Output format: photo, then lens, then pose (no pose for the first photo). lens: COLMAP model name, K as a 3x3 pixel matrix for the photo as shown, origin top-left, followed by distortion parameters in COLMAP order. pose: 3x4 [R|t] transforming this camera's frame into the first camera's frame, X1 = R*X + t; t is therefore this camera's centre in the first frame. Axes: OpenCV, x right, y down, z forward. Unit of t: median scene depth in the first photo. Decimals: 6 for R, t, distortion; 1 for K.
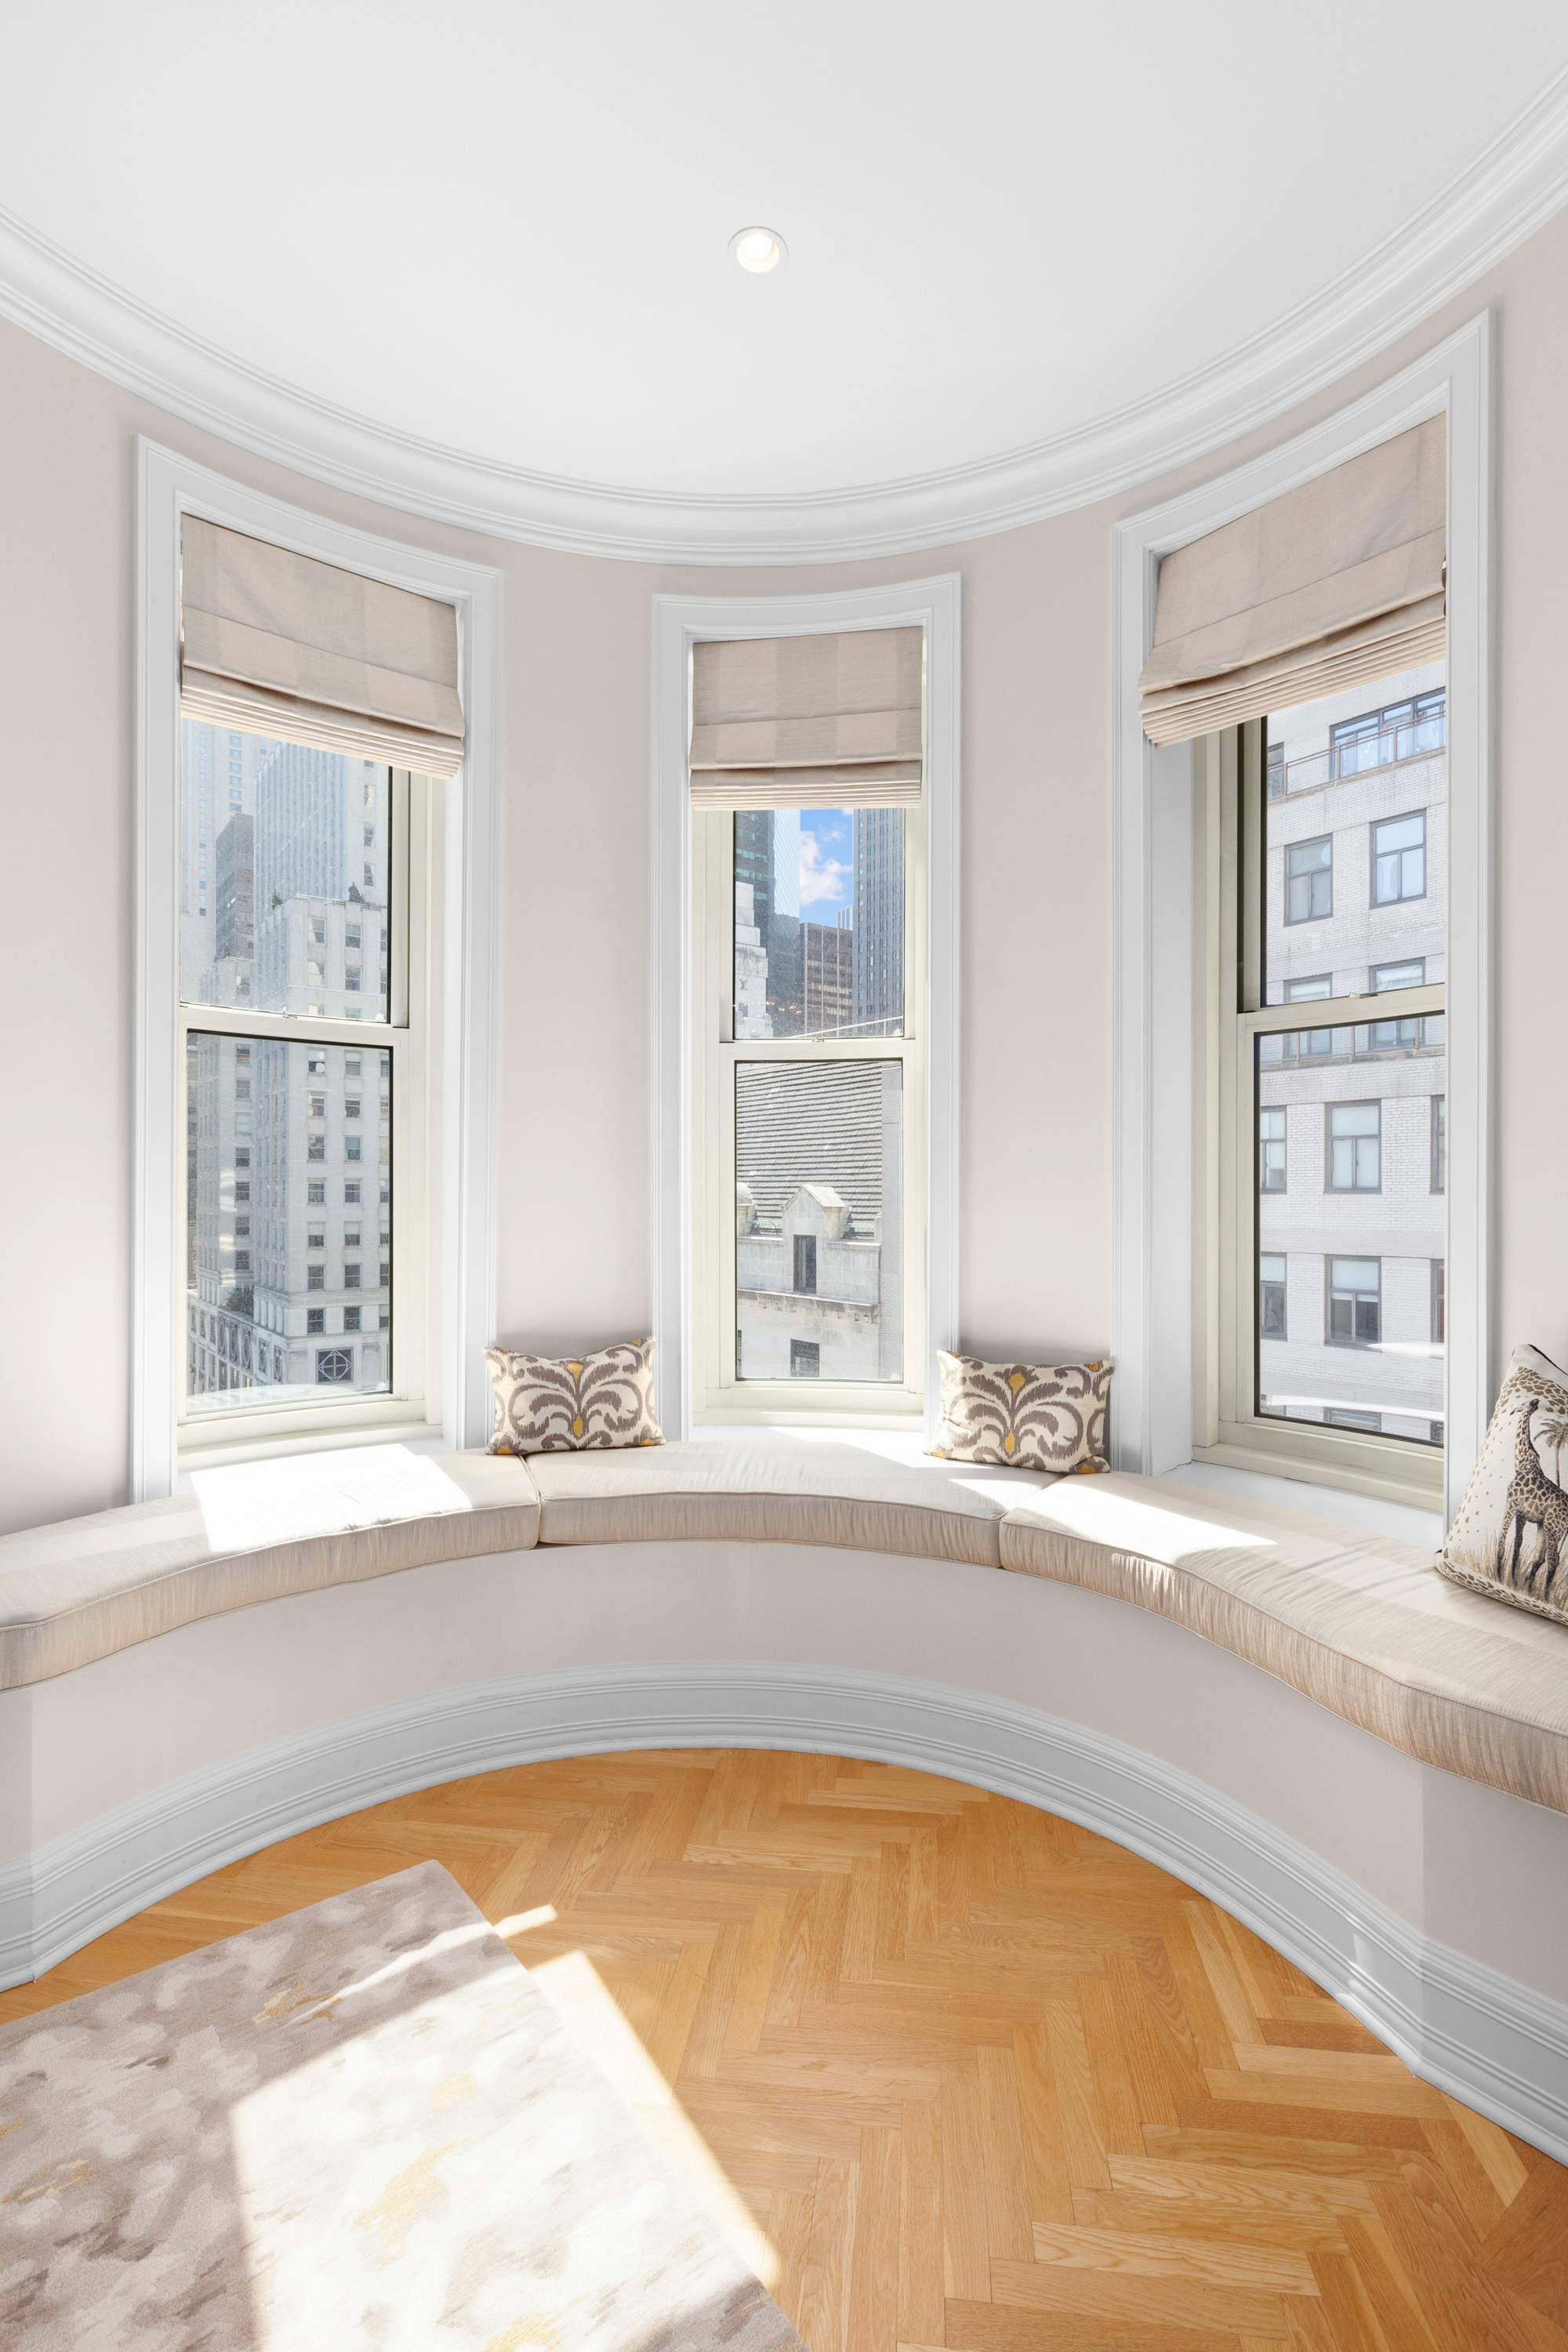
lens RADIAL K [[1080.3, 0, 821.6], [0, 1080.3, 1195.0], [0, 0, 1]] dist [0.002514, 0.000319]
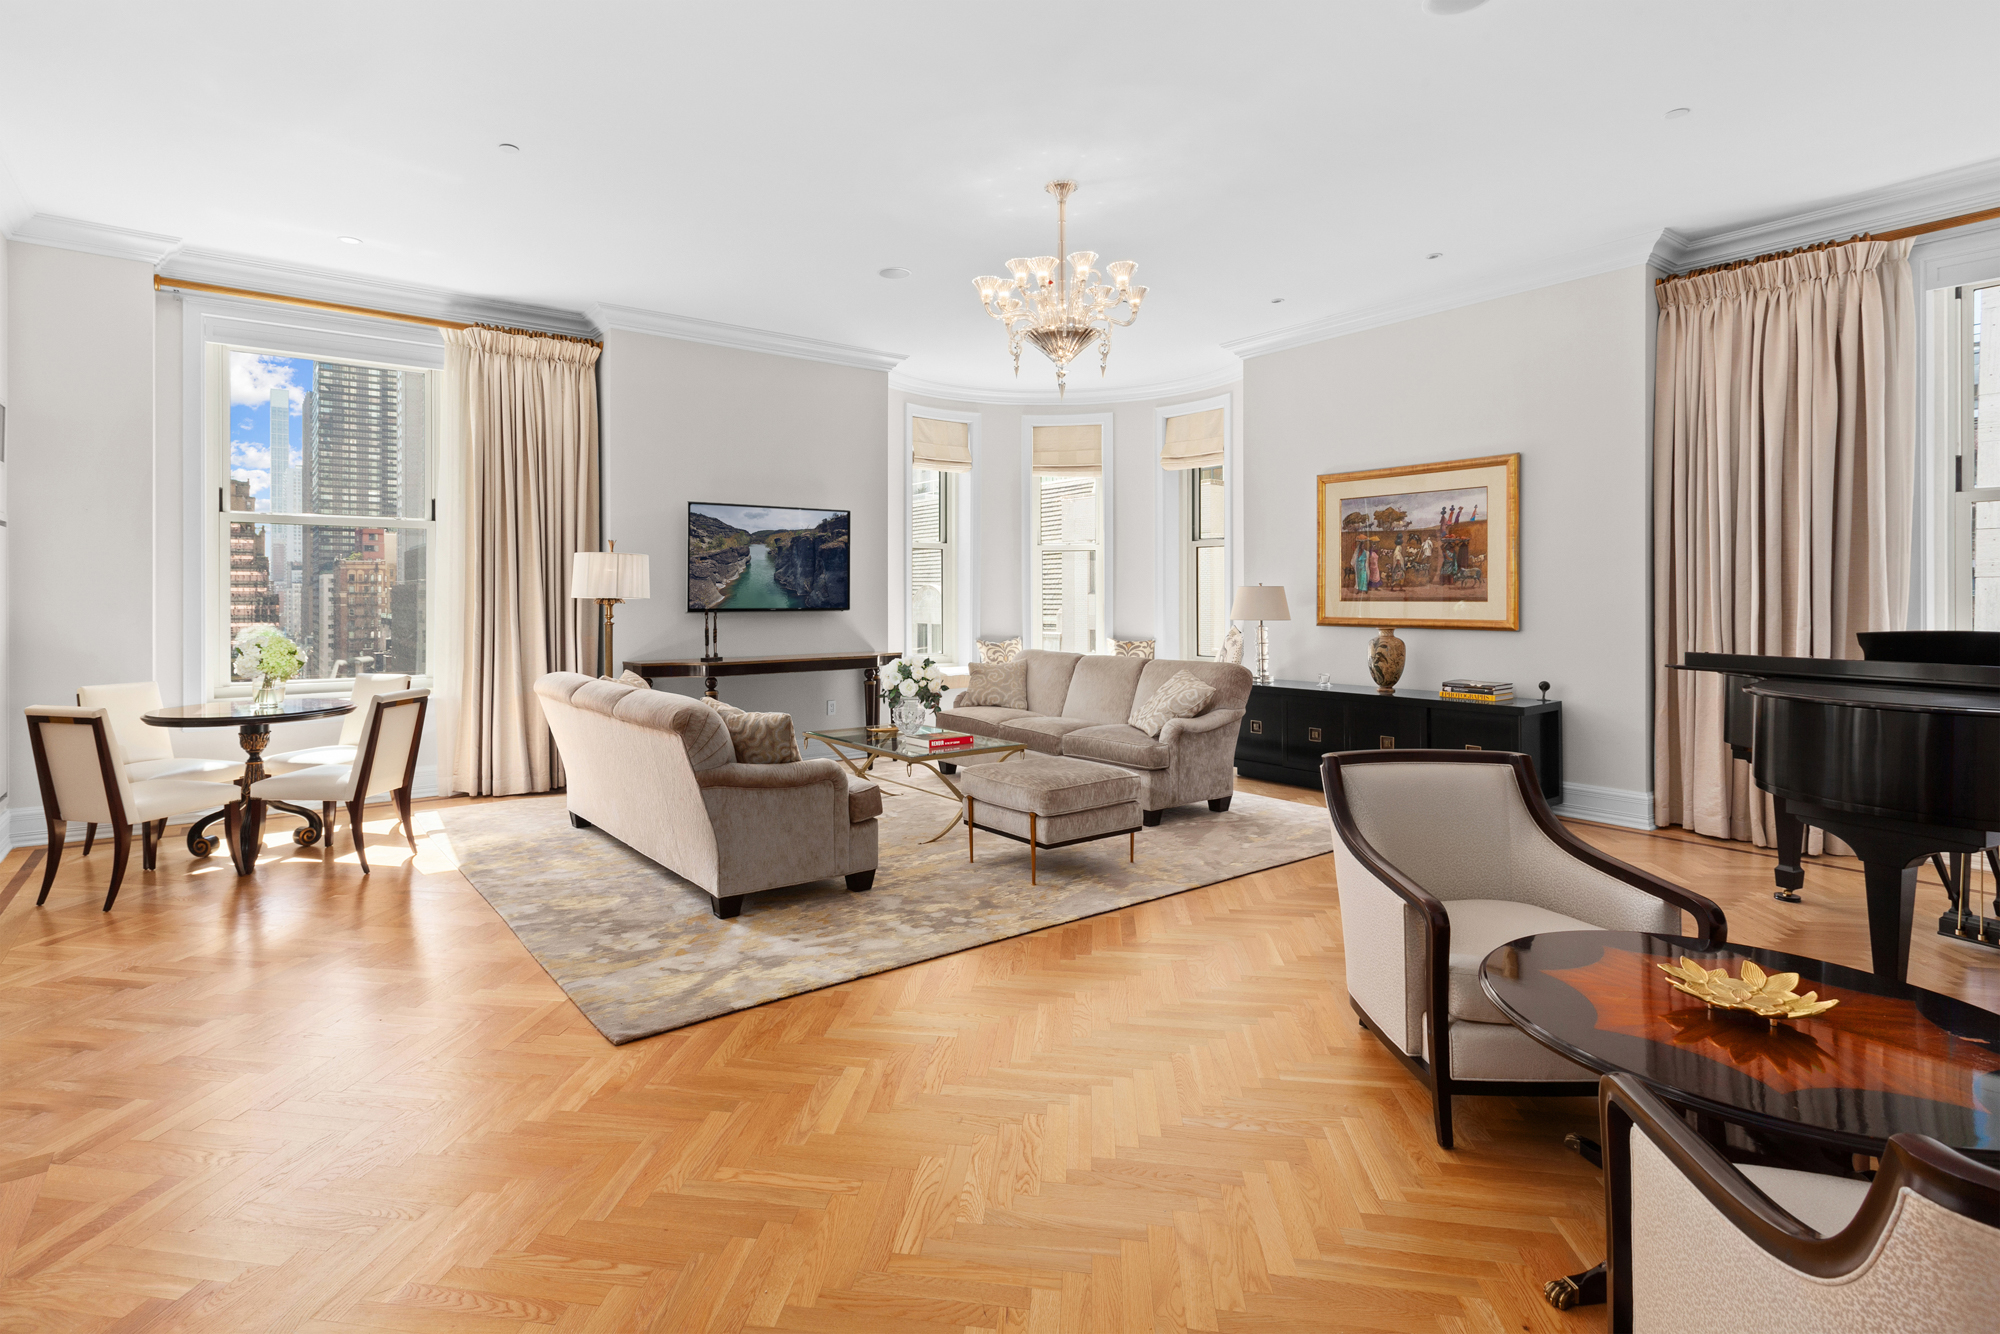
lens RADIAL K [[984.6, 0, 999.8], [0, 984.6, 598.5], [0, 0, 1]] dist [0.000357, 0.000021]
pose [[0.999995, -0.001142, 0.003008, -0.261444], [0.001139, 0.999999, 0.000757, 0.015324], [-0.003009, -0.000753, 0.999995, -2.299586]]
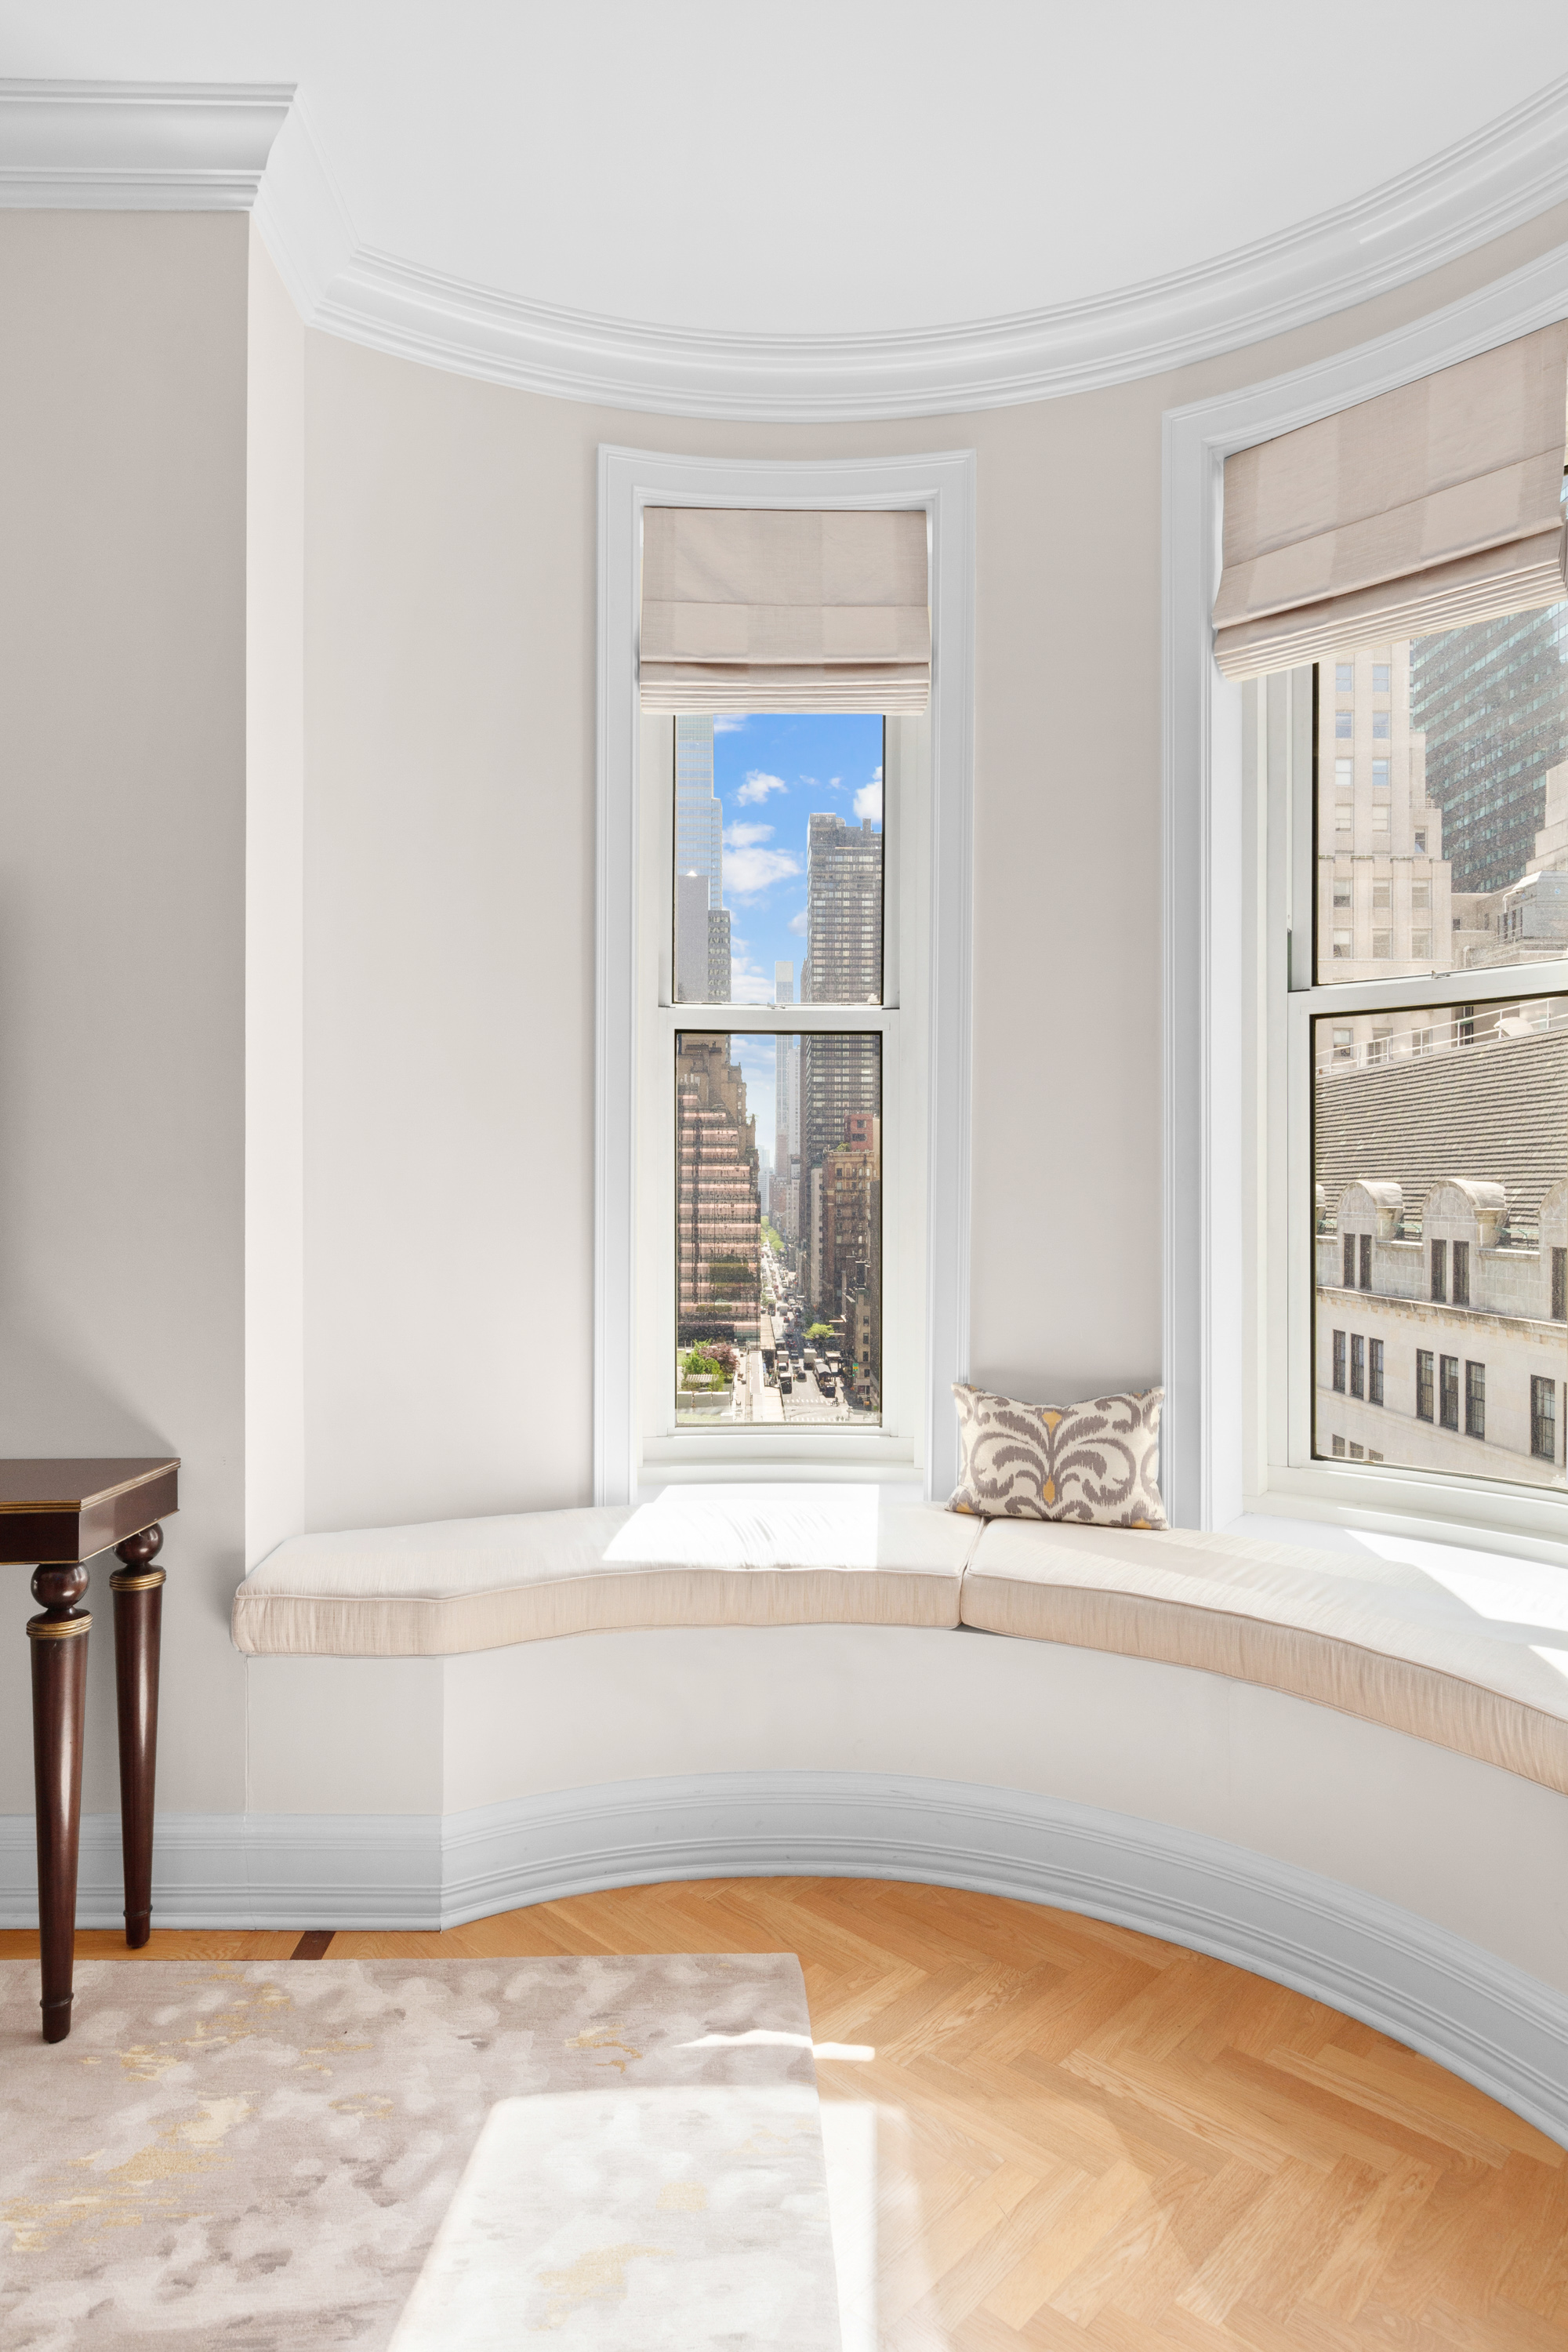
lens RADIAL K [[1351.6, 0, 778.8], [0, 1351.6, 1200.9], [0, 0, 1]] dist [-0.002503, 0.000475]
pose [[0.798021, 0.002503, -0.602624, 0.224652], [-0.000601, 0.999994, 0.003359, -0.003910], [0.602629, -0.002319, 0.798018, 0.085572]]
